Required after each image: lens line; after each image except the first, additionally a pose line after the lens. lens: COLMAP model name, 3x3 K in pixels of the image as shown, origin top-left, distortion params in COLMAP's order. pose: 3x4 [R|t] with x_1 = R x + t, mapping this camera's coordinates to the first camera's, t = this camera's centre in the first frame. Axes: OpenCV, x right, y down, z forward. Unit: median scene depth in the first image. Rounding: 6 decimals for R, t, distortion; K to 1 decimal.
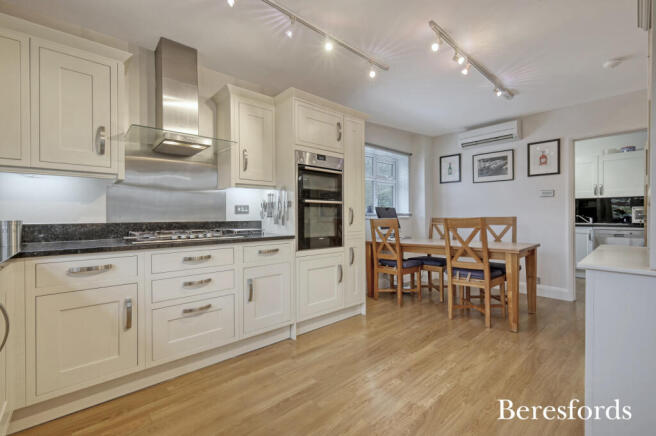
lens RADIAL K [[287.2, 0, 331.2], [0, 287.2, 214.9], [0, 0, 1]] dist [0.016440, -0.000099]
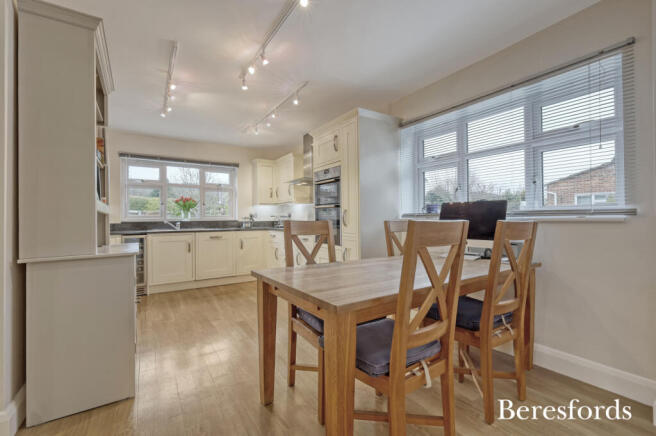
lens RADIAL K [[285.2, 0, 329.7], [0, 285.2, 217.9], [0, 0, 1]] dist [0.001366, 0.000055]
pose [[-0.154278, -0.000988, -0.988027, 1.465215], [0.007176, 0.999972, -0.002121, 0.008447], [0.988001, -0.007417, -0.154266, 1.478446]]
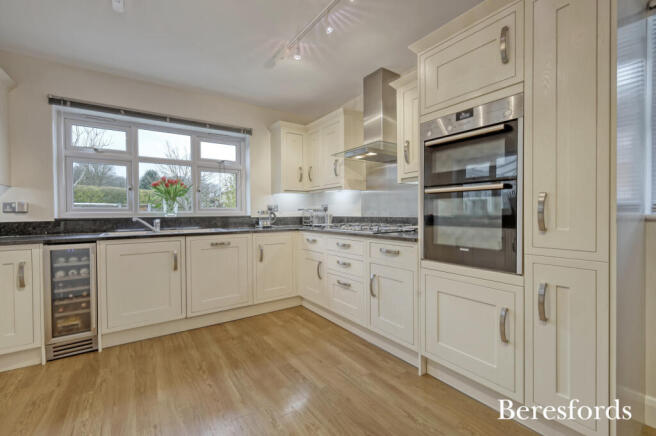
lens RADIAL K [[285.2, 0, 329.6], [0, 285.2, 217.3], [0, 0, 1]] dist [0.001366, 0.000055]
pose [[-0.124339, 0.016389, -0.992104, 0.731697], [0.005156, 0.999861, 0.015871, 0.004243], [0.992226, -0.003142, -0.124406, 0.977080]]
